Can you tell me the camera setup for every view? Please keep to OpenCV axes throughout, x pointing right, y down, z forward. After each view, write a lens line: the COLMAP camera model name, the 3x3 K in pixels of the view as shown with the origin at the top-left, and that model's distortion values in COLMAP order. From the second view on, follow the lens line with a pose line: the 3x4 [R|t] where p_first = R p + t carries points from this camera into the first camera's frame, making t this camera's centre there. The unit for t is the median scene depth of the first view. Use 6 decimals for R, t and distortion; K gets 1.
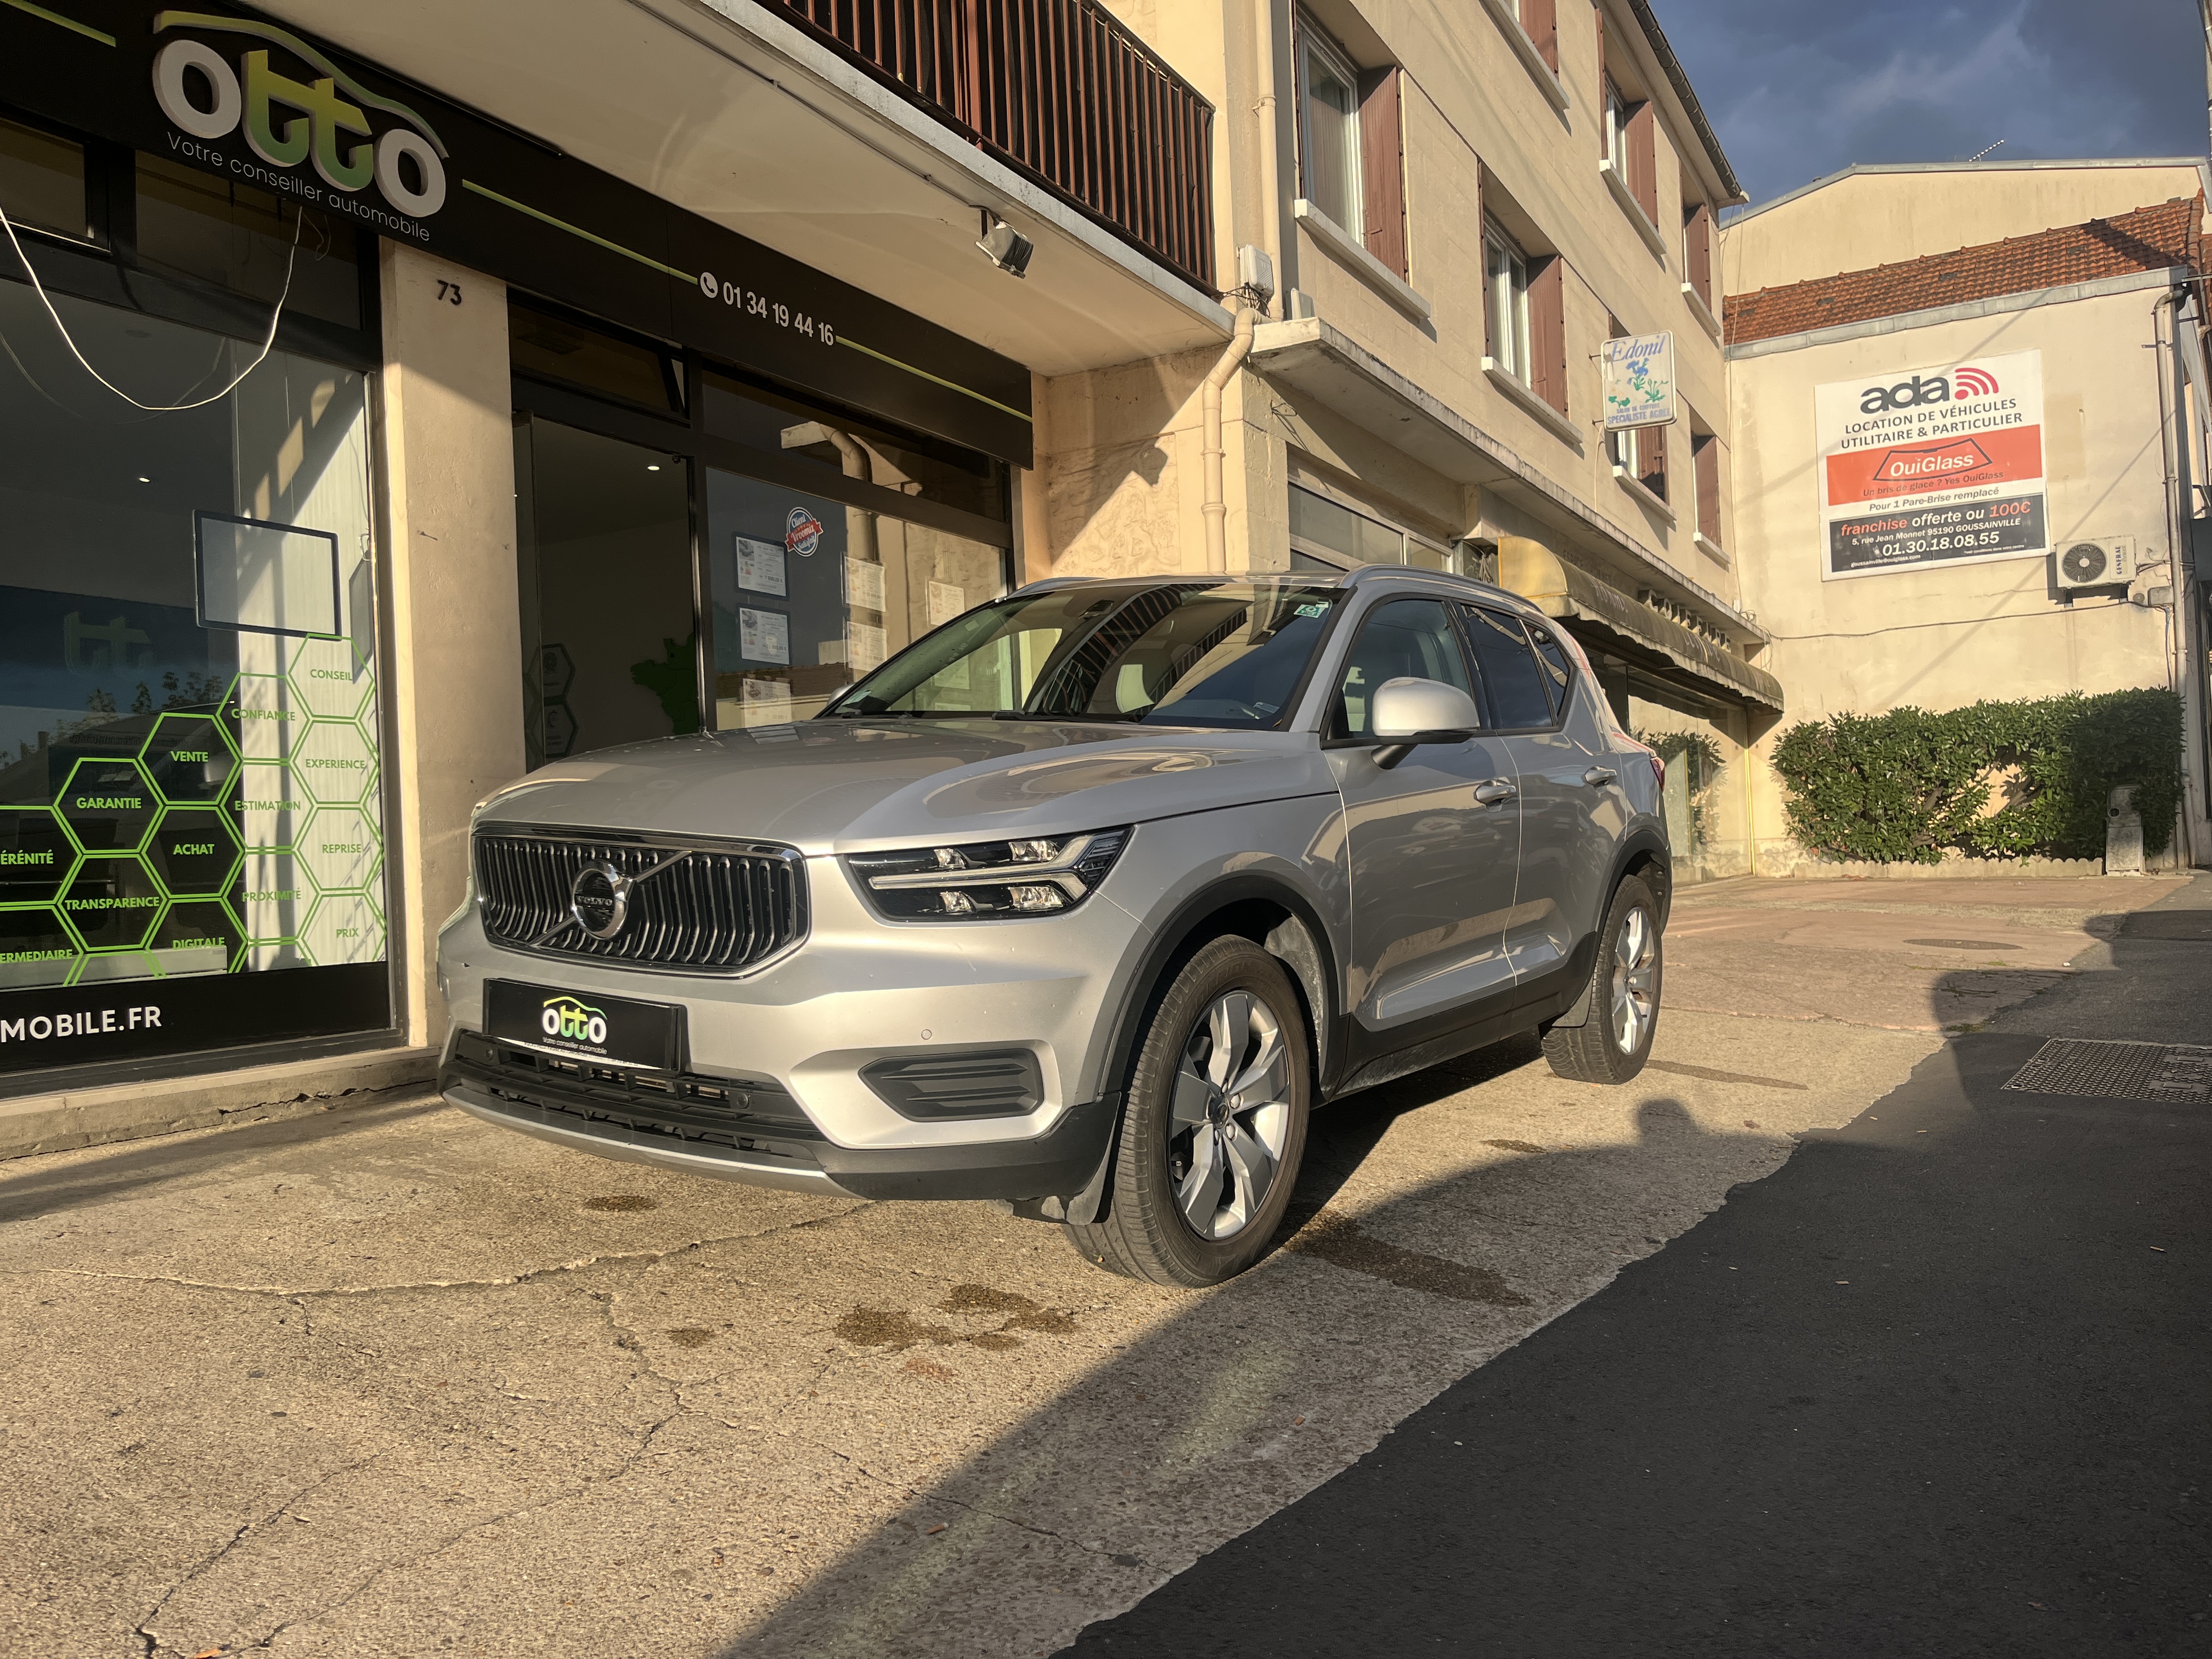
lens RADIAL K [[1671.7, 0, 1118.1], [0, 1671.7, 839.8], [0, 0, 1]] dist [0.084617, -0.115686]
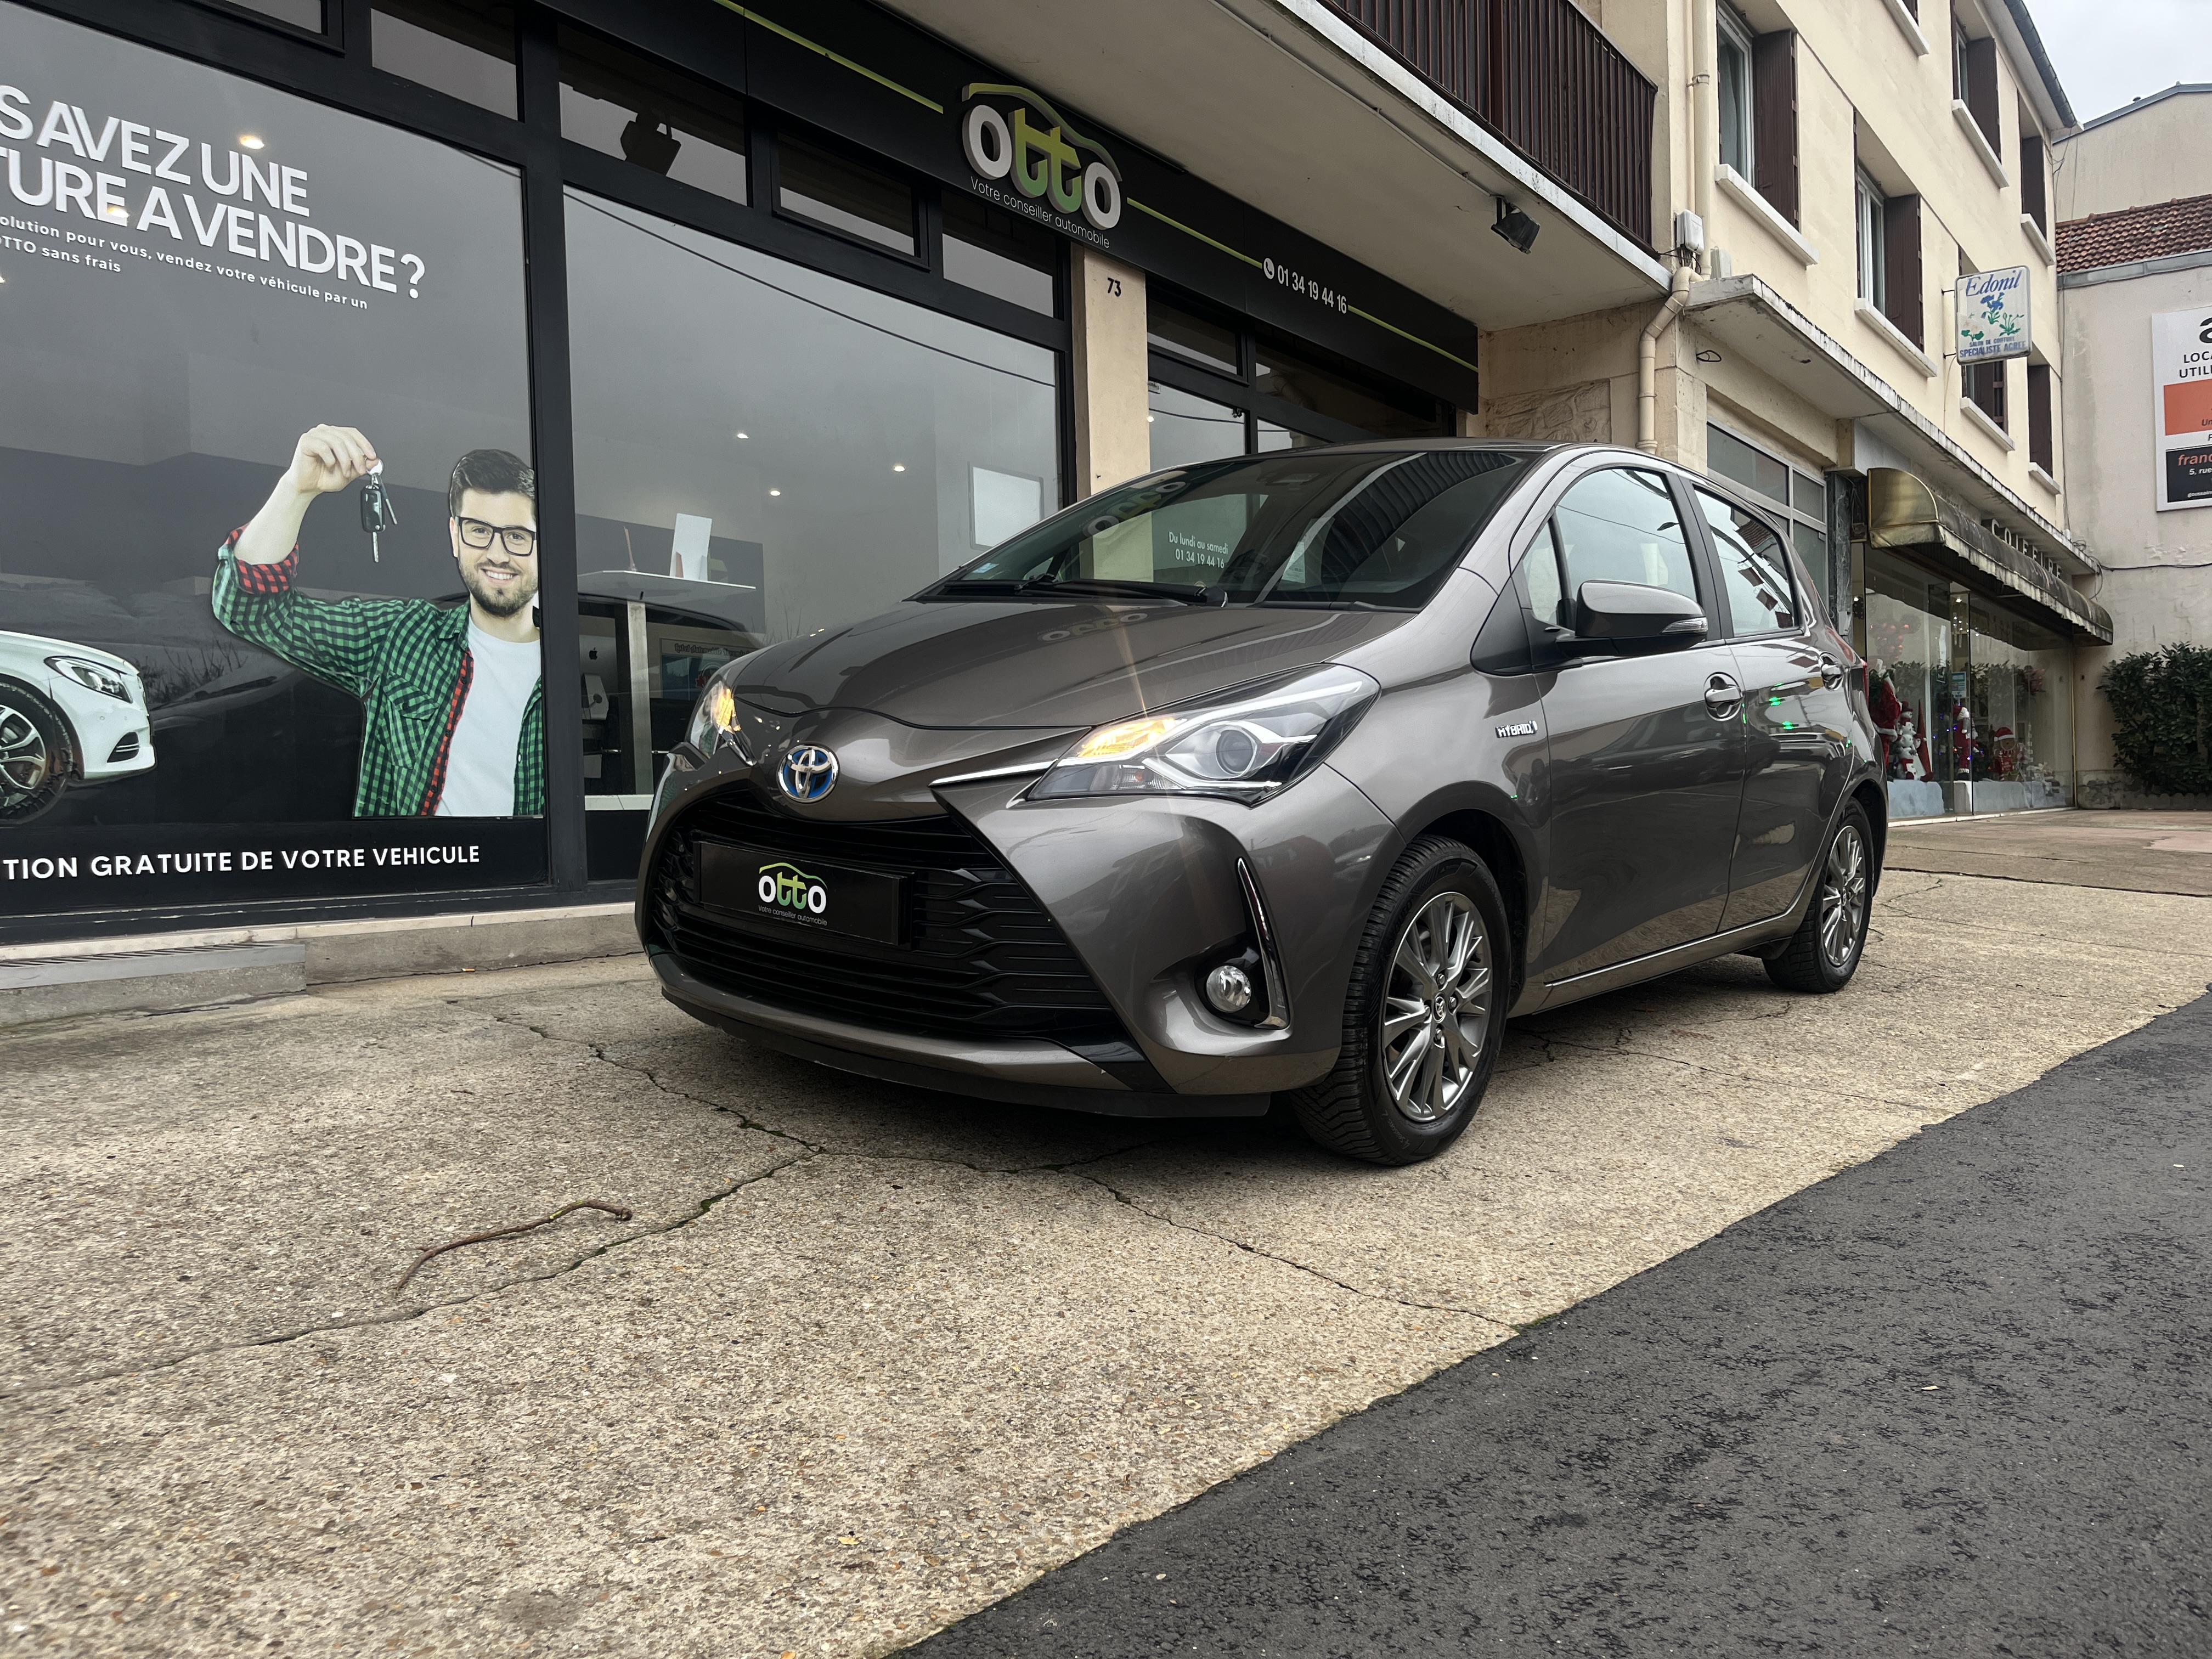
lens RADIAL K [[1696.0, 0, 1100.8], [0, 1696.0, 830.8], [0, 0, 1]] dist [0.072998, -0.100854]
pose [[0.991644, 0.016985, -0.127882, -0.071026], [-0.013578, 0.999530, 0.027469, 0.016266], [0.128289, -0.025503, 0.991409, -0.089605]]
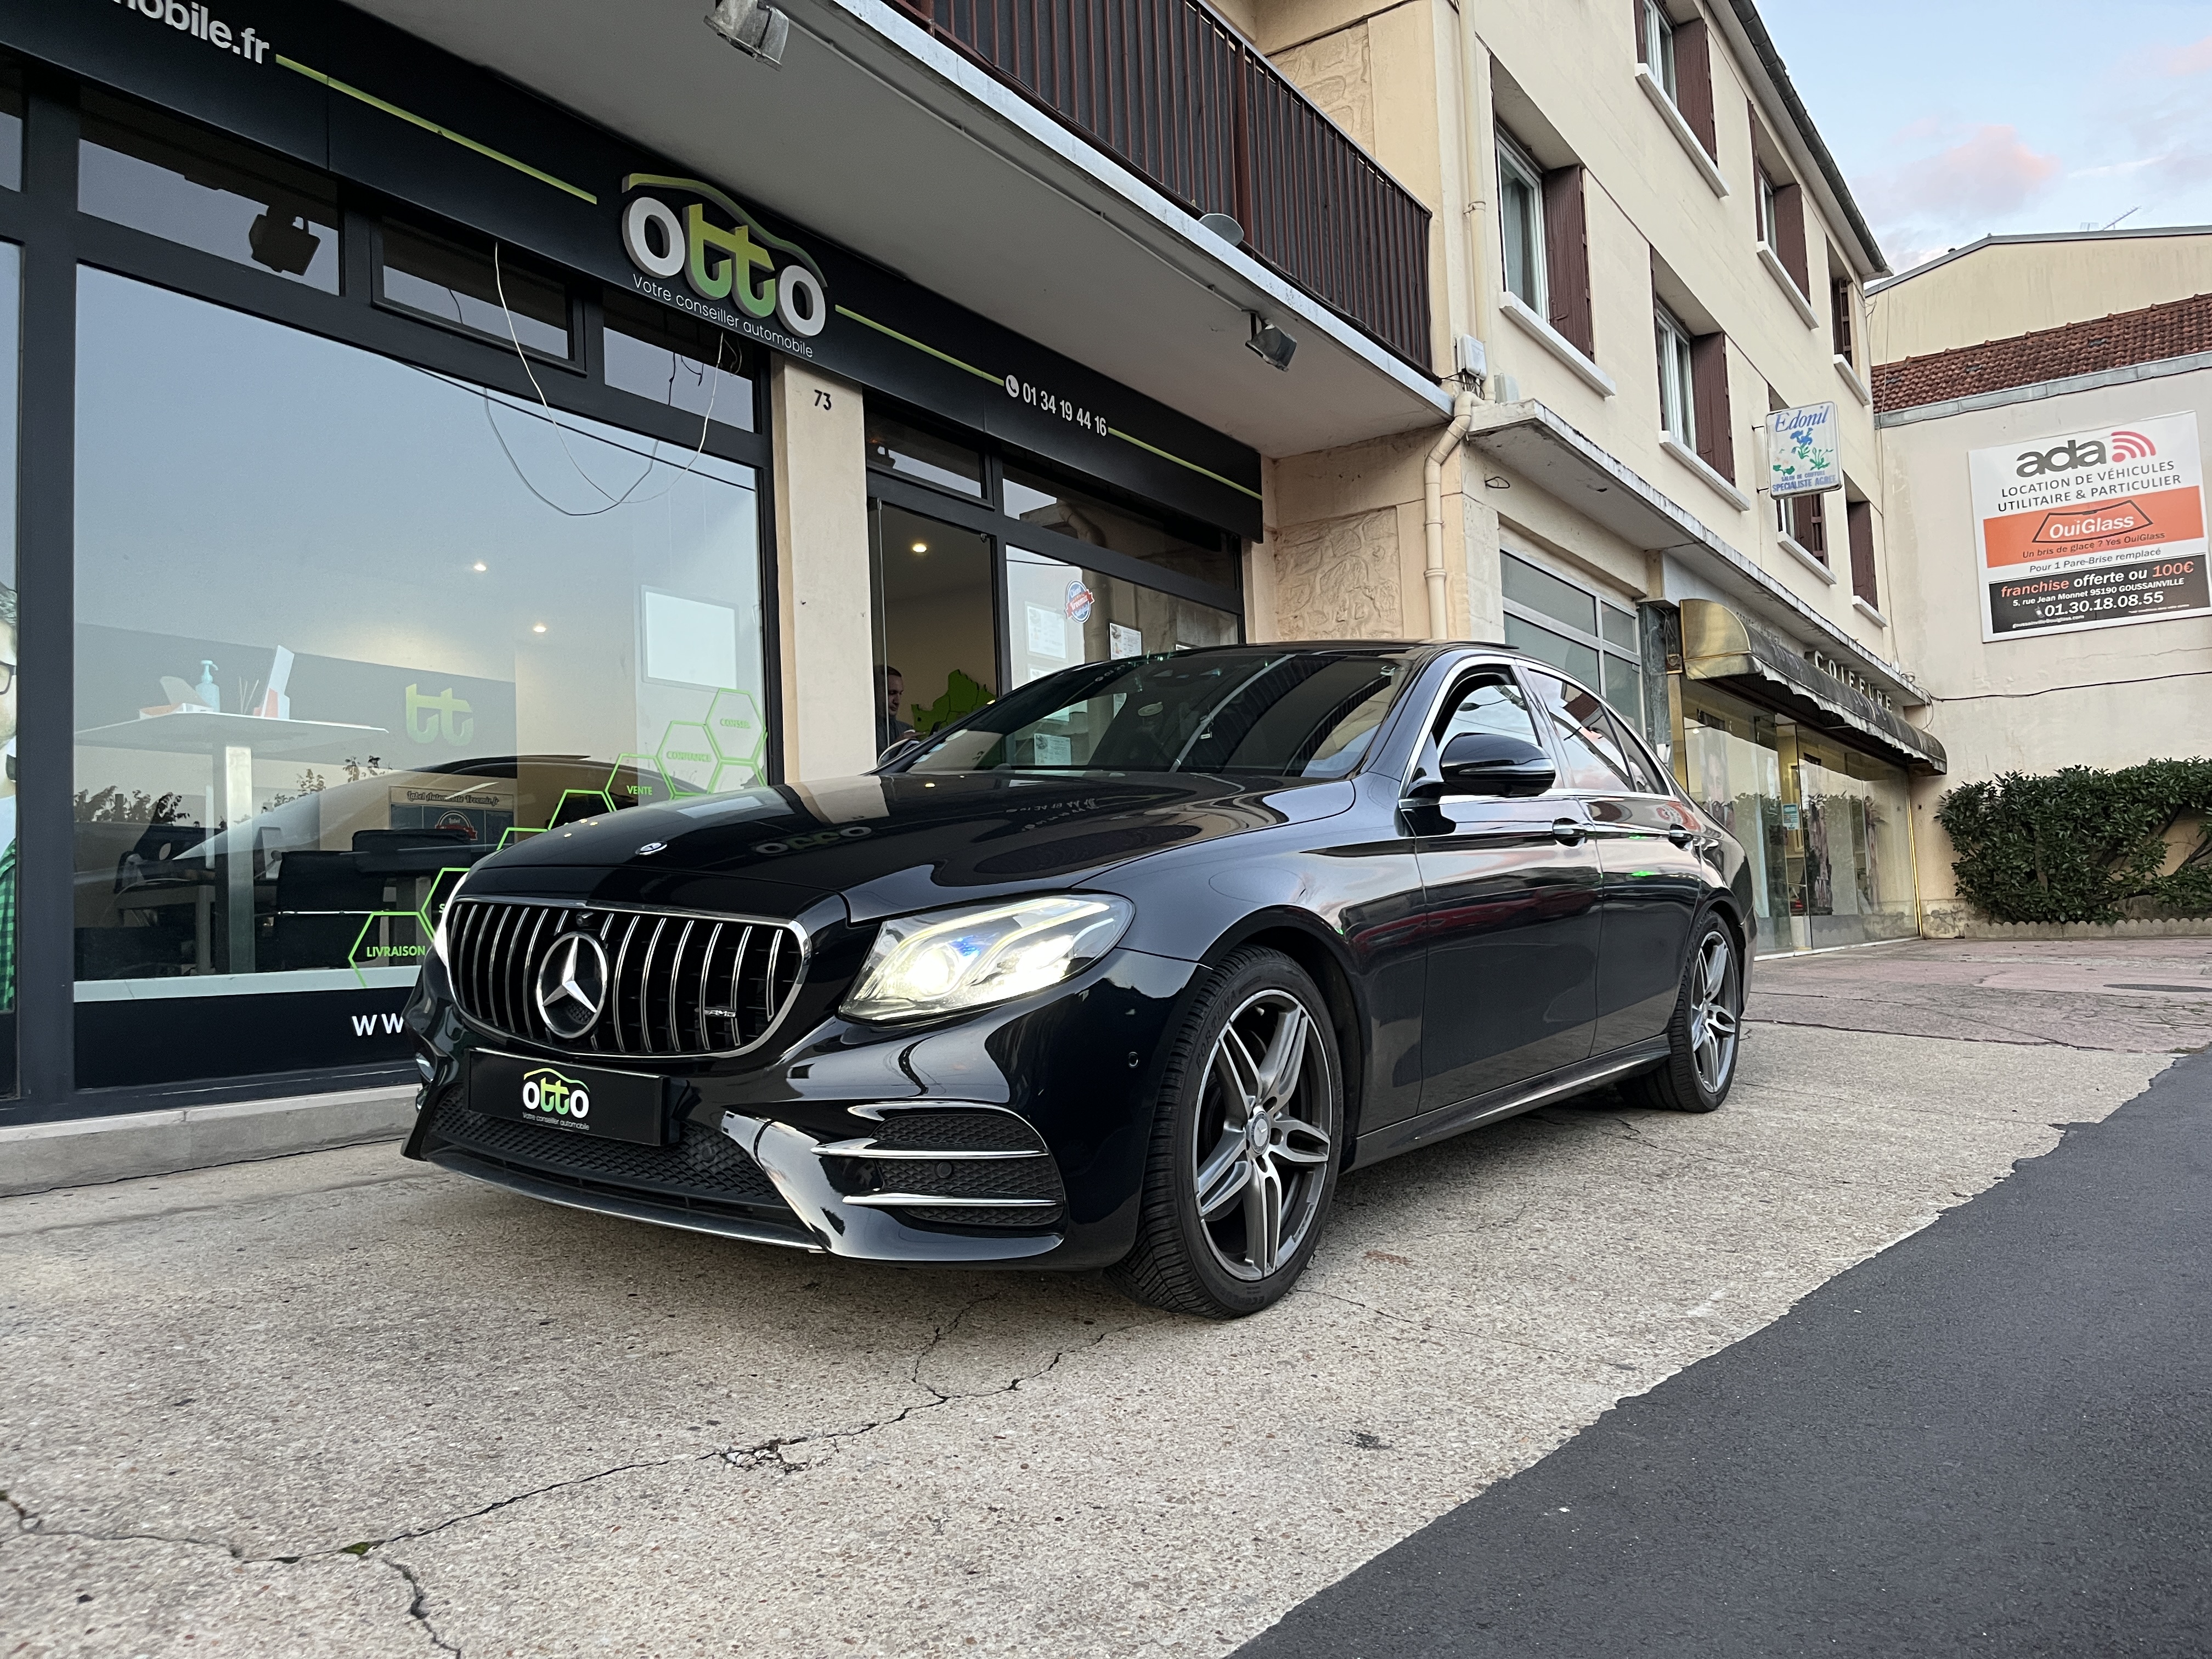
lens RADIAL K [[1684.6, 0, 1103.9], [0, 1684.6, 812.7], [0, 0, 1]] dist [0.091283, -0.126663]
pose [[0.997613, -0.007080, -0.068690, -0.037361], [0.002735, 0.998001, -0.063144, 0.011273], [0.068999, 0.062805, 0.995638, -0.042095]]
